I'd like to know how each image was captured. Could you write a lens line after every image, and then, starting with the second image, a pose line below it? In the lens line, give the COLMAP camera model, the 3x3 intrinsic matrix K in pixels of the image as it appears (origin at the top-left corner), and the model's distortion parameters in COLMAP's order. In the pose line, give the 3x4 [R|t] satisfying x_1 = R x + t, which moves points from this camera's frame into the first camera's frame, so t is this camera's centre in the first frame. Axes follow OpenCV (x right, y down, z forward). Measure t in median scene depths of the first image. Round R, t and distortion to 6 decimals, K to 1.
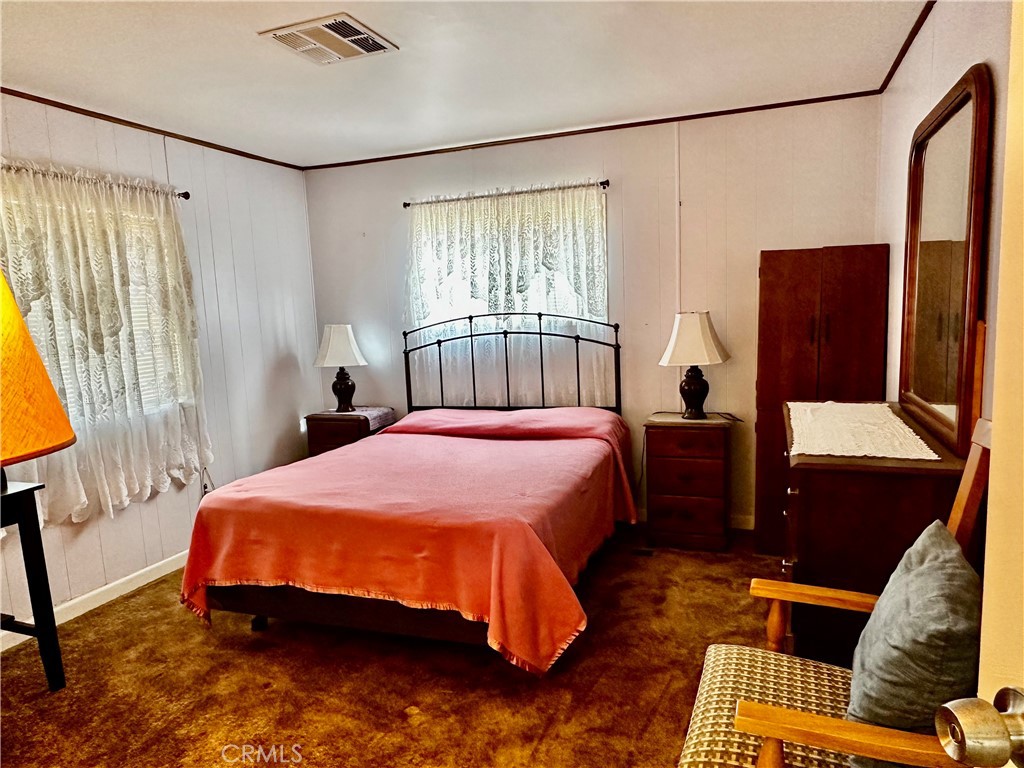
lens RADIAL K [[616.5, 0, 512.0], [0, 616.5, 384.0], [0, 0, 1]] dist [0.000183, 0.000222]
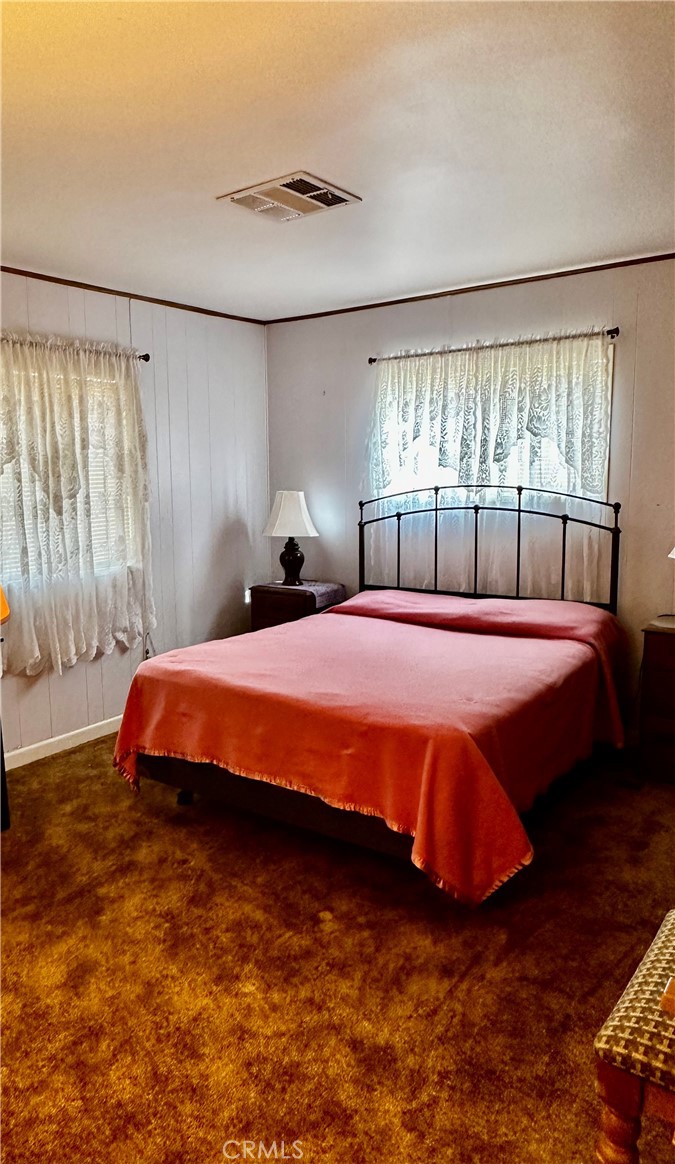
lens RADIAL K [[747.8, 0, 335.5], [0, 747.8, 548.8], [0, 0, 1]] dist [-0.001054, 0.001517]
pose [[0.962121, 0.069270, -0.263677, 0.107288], [-0.065599, 0.997588, 0.022711, -0.049633], [0.264614, -0.004554, 0.964344, -0.082514]]
